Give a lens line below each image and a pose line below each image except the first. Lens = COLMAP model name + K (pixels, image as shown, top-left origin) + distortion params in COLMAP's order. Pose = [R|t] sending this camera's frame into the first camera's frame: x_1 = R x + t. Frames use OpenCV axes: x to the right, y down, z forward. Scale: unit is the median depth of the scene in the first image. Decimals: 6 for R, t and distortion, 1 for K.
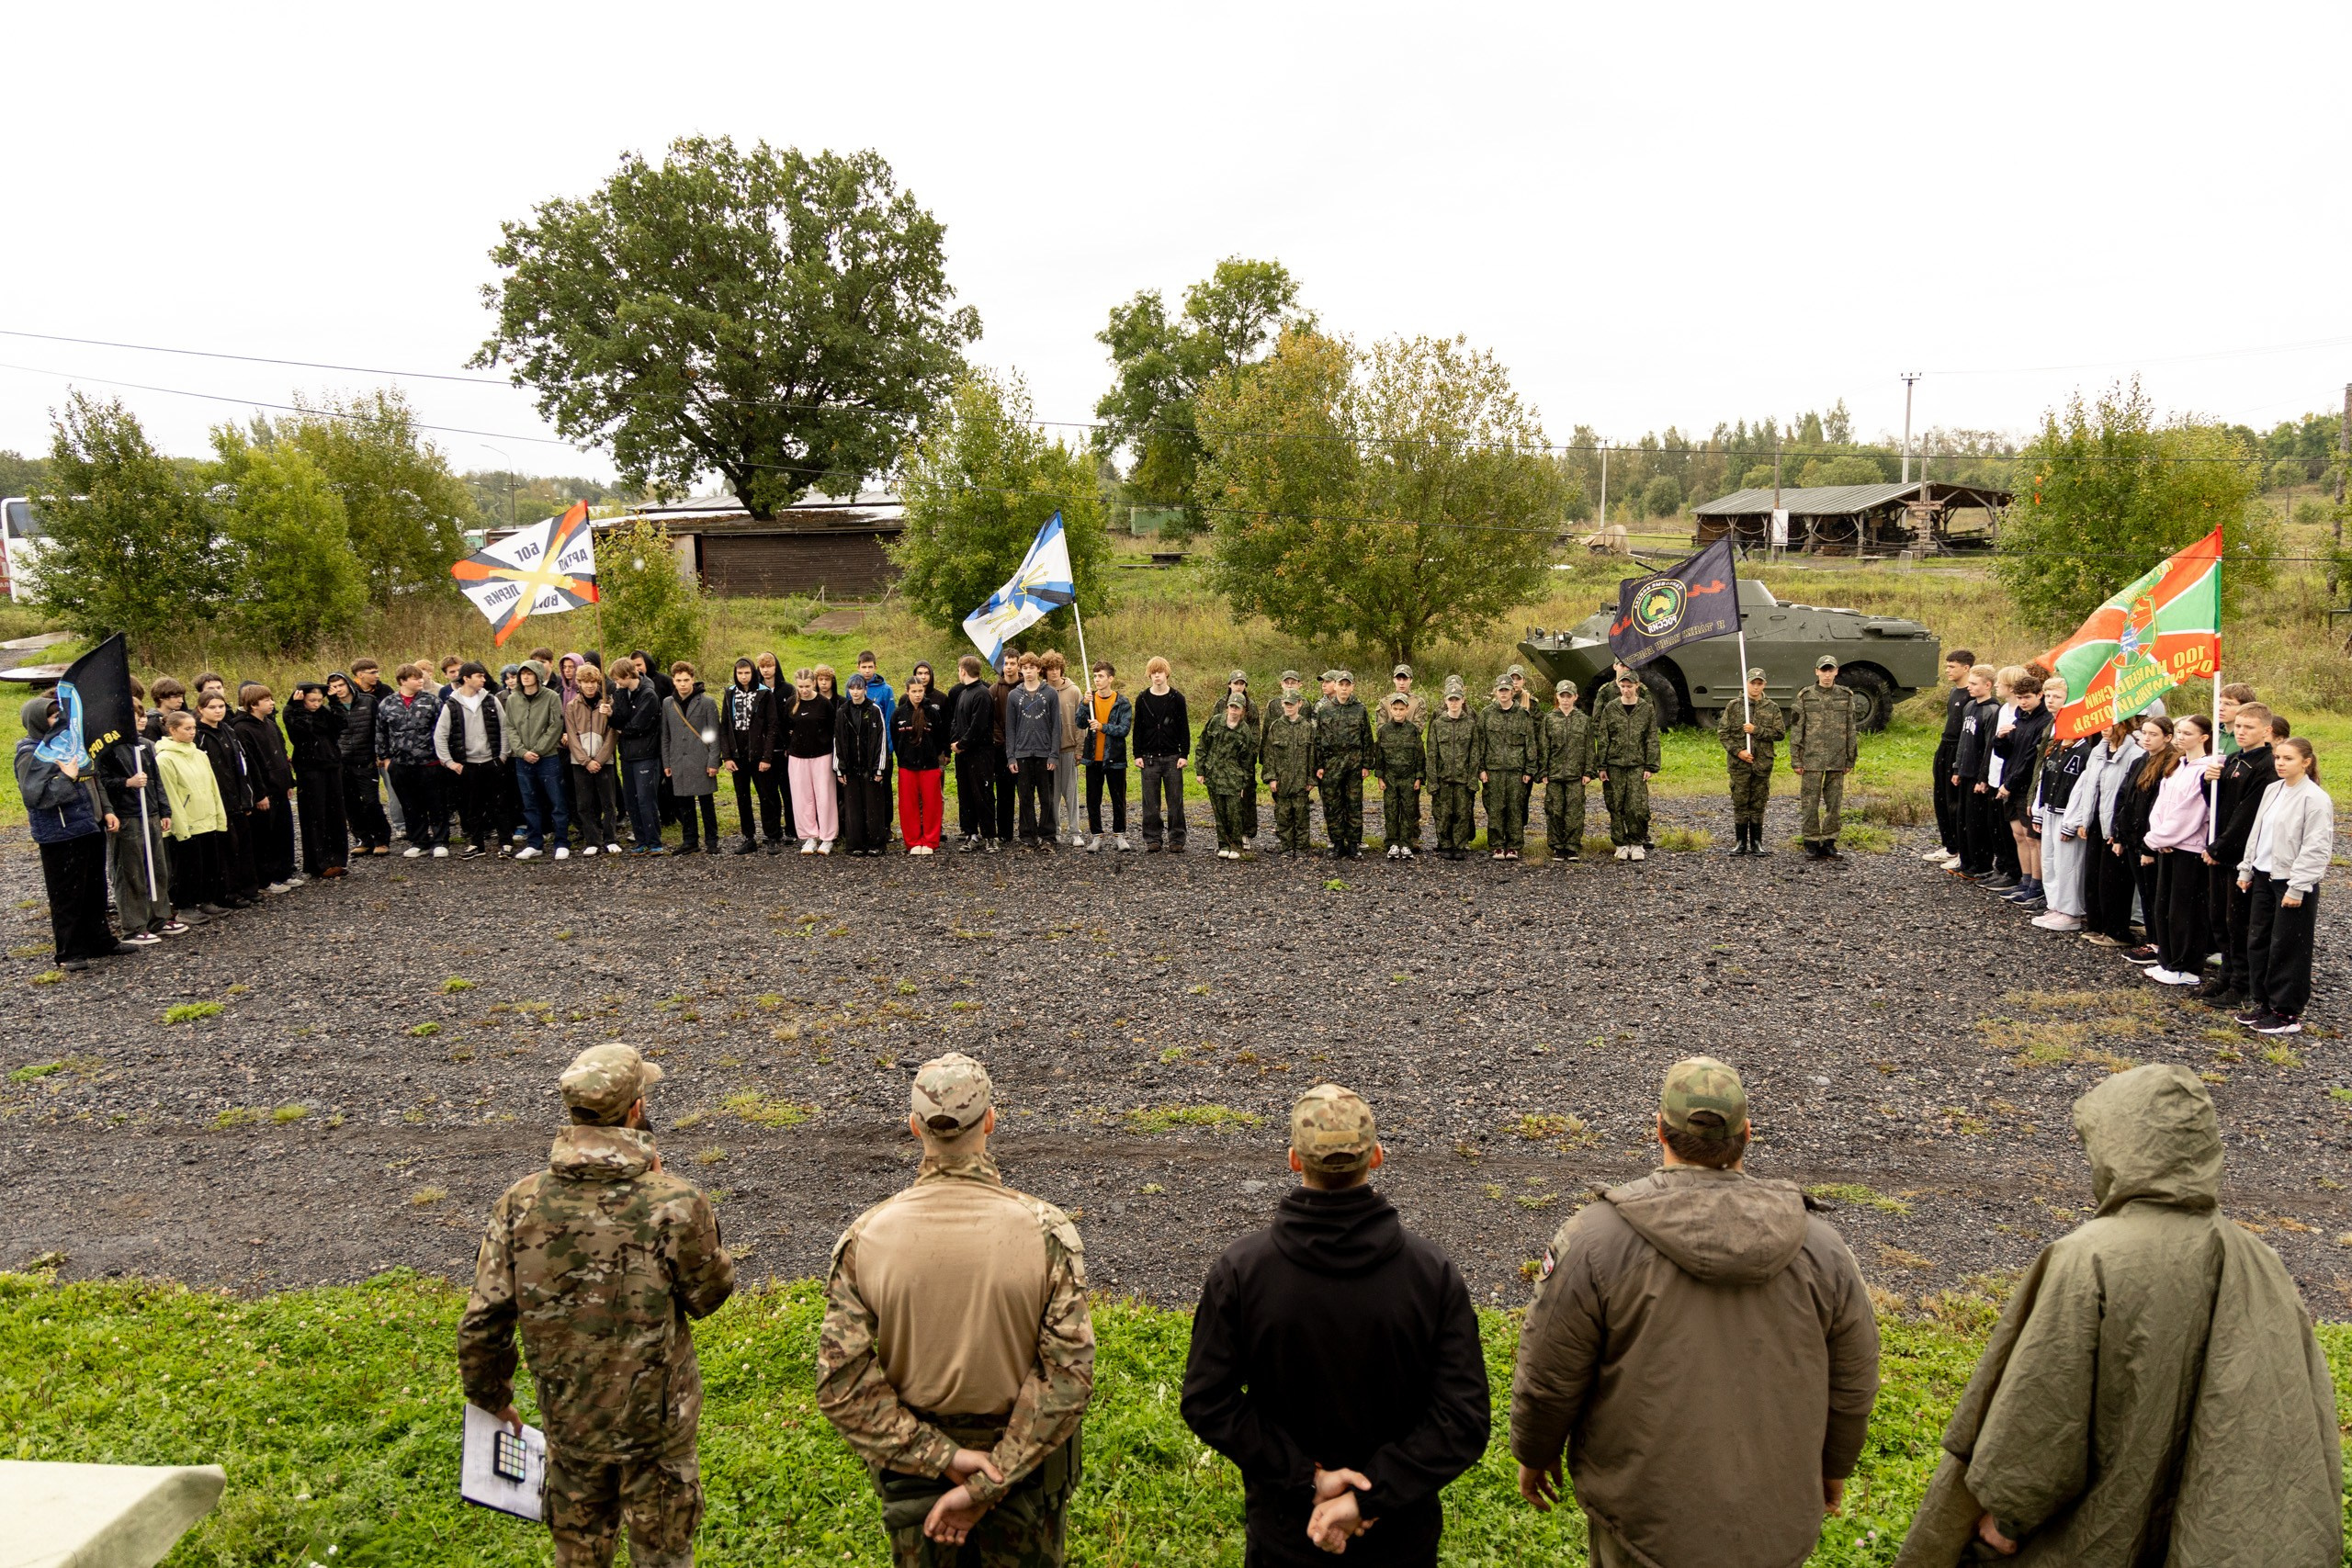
lens RADIAL K [[1582.1, 0, 1197.5], [0, 1582.1, 781.6], [0, 0, 1]] dist [0.019615, 0.002567]
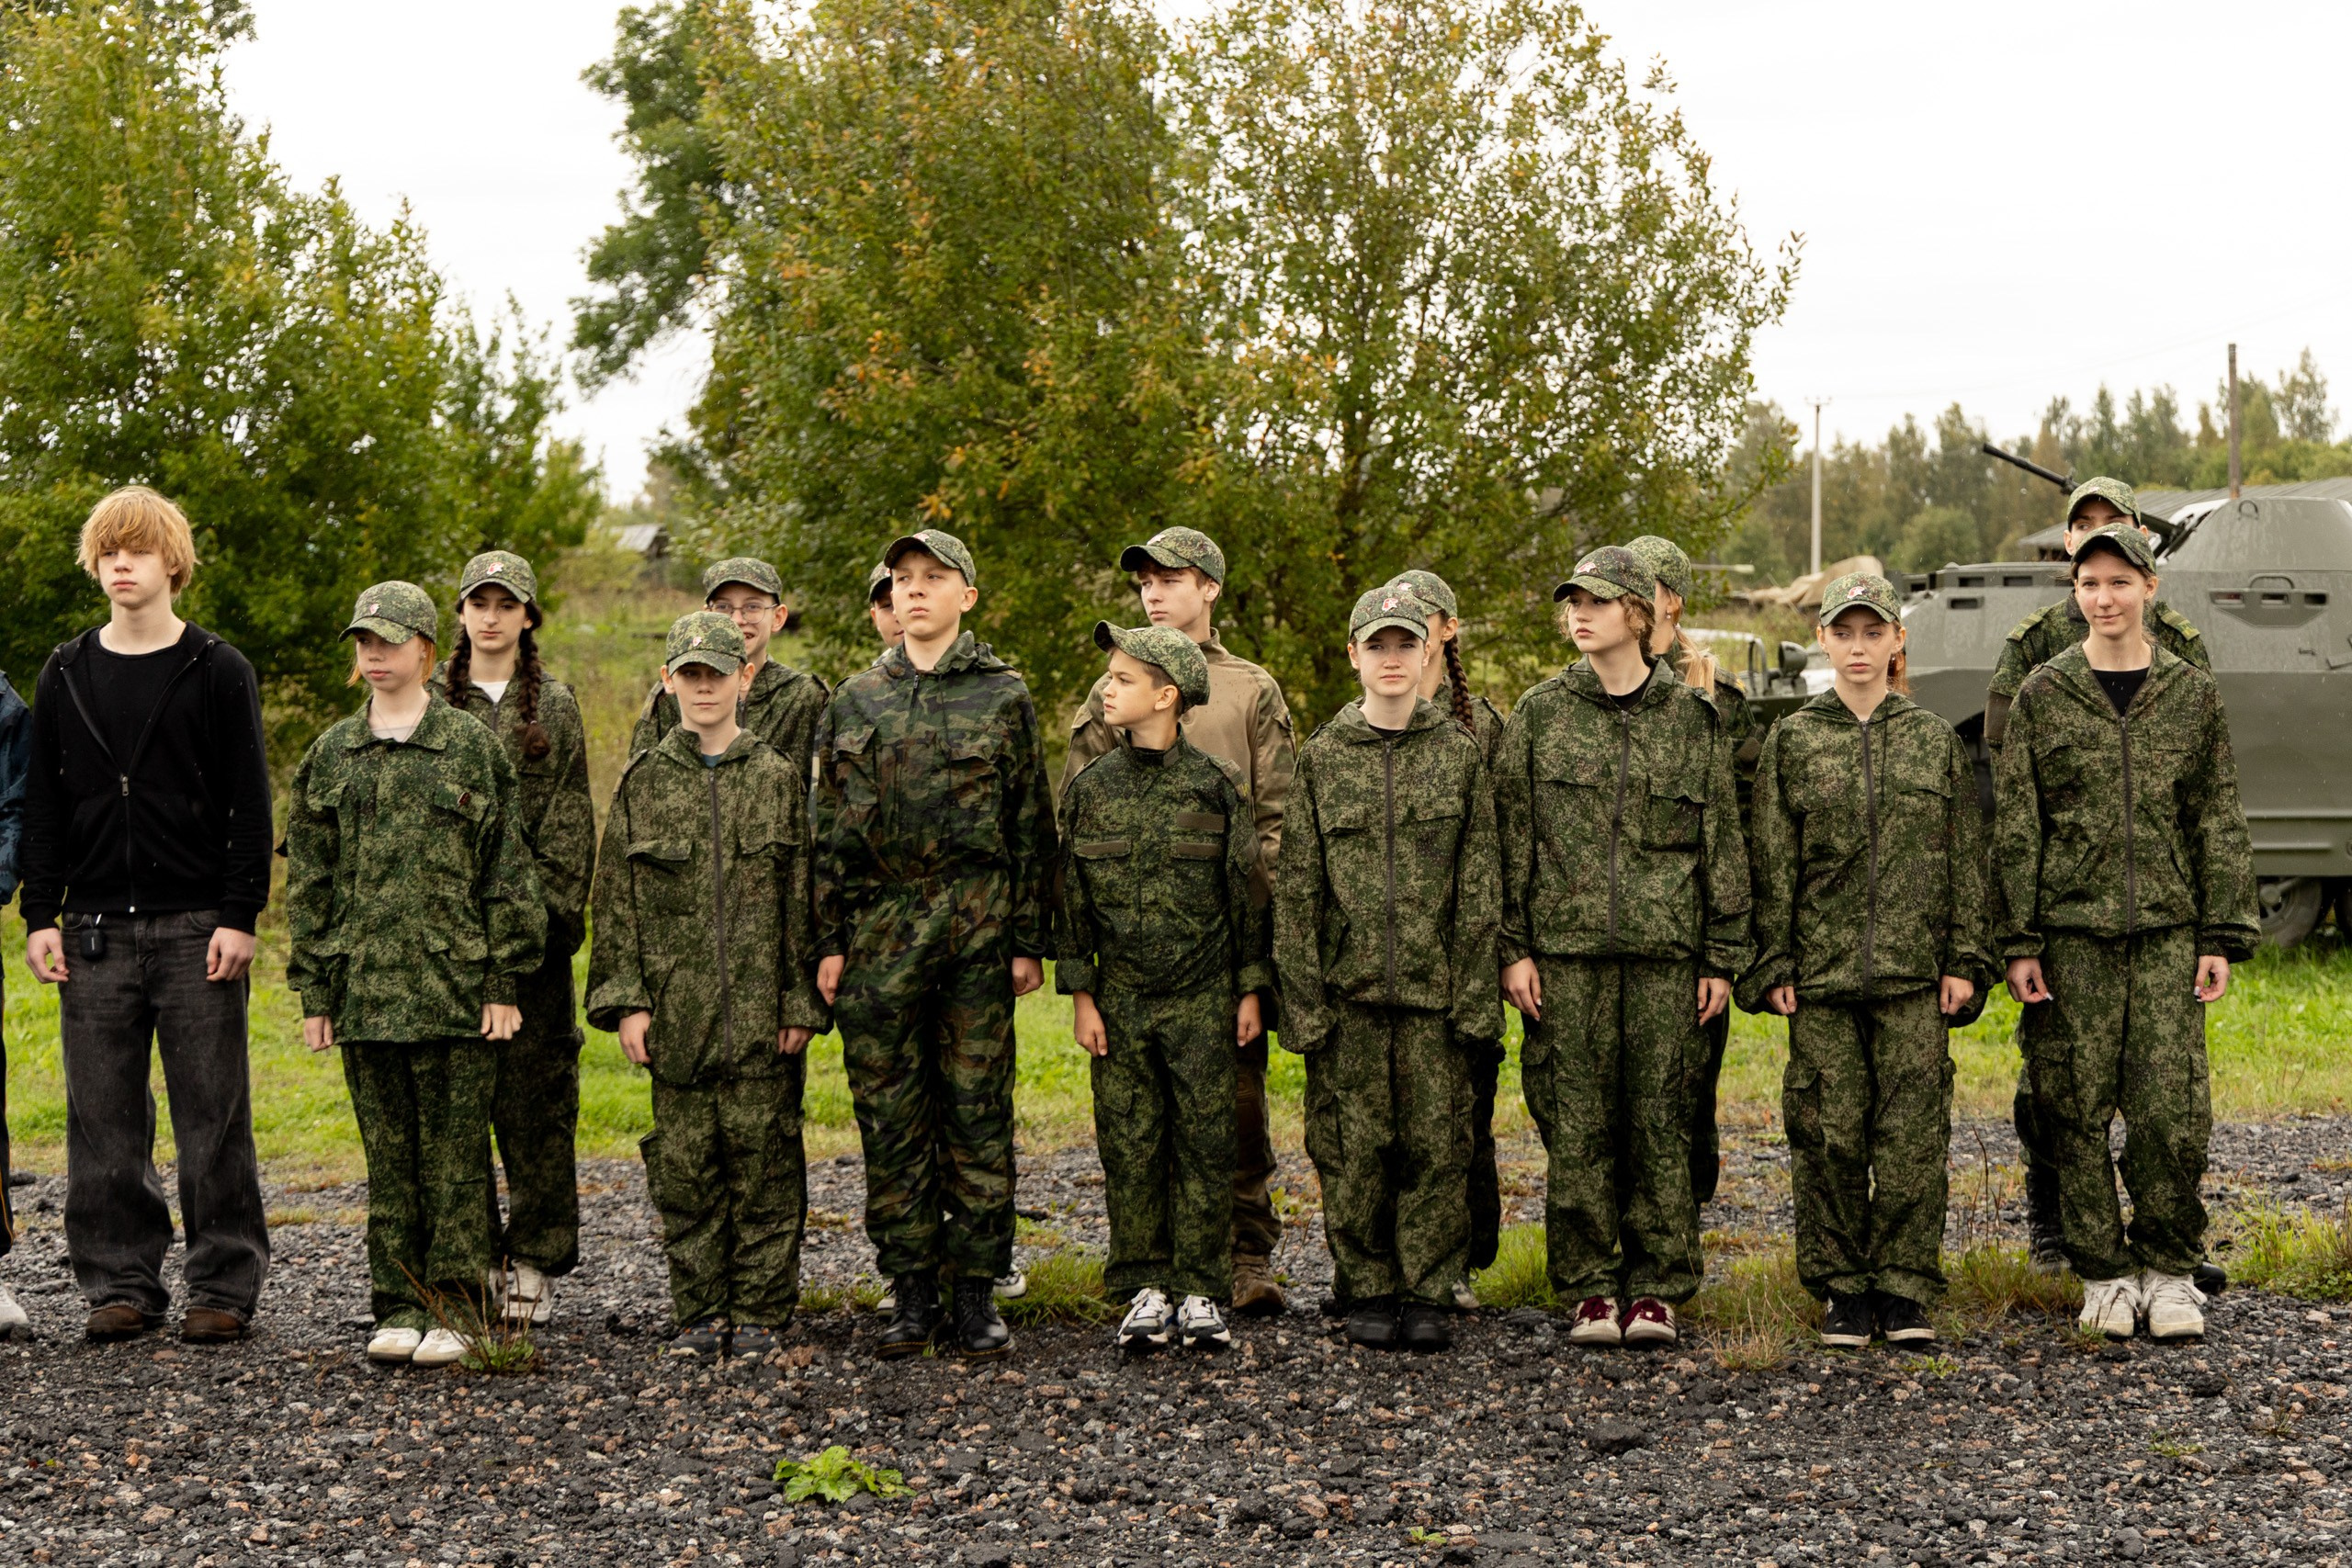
lens RADIAL K [[3633.9, 0, 1262.1], [0, 3633.9, 785.0], [0, 0, 1]] dist [0.022291, 0.081839]
pose [[0.995246, -0.002290, 0.097371, 0.084620], [0.013418, 0.993415, -0.113779, 0.026172], [-0.096469, 0.114545, 0.988723, 0.442091]]
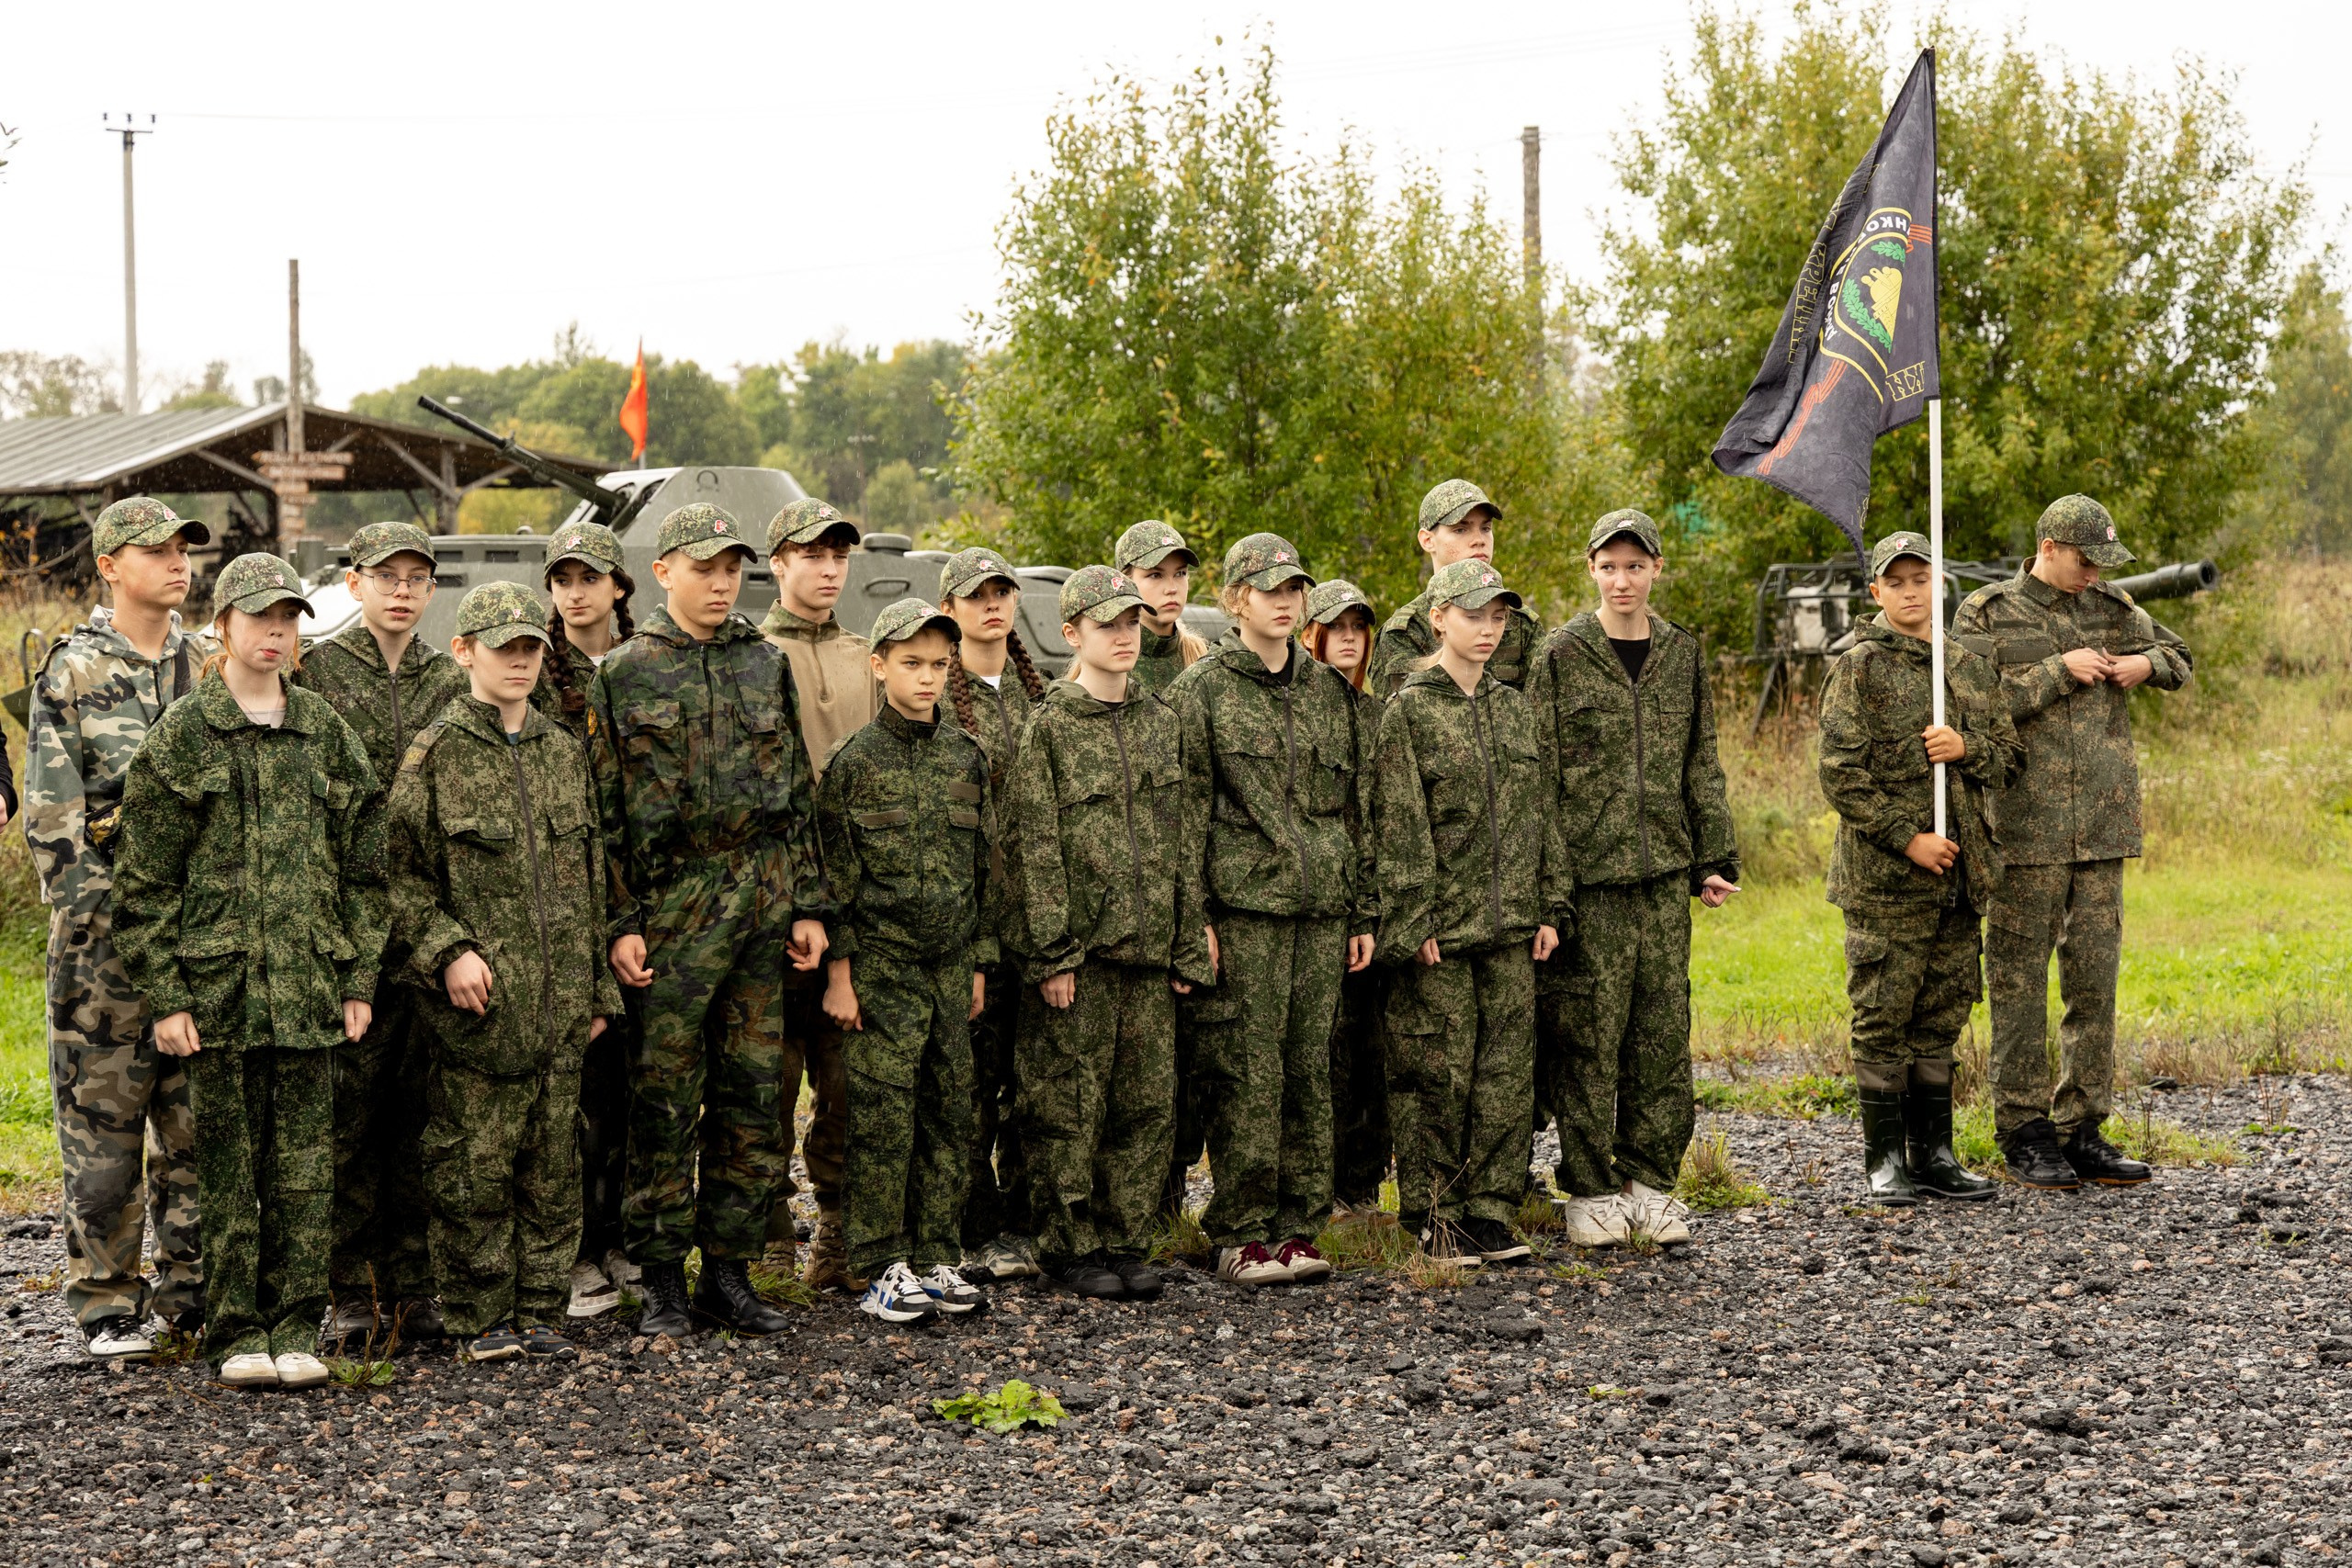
lens RADIAL K [[4645.6, 0, 1176.0], [0, 4645.6, 784.0], [0, 0, 1]] dist [-0.006296, -0.232144]
pose [[0.781448, -0.015982, 0.623765, -0.255781], [0.091329, 0.991835, -0.089003, 0.033216], [-0.617250, 0.126519, 0.776528, 0.416324]]
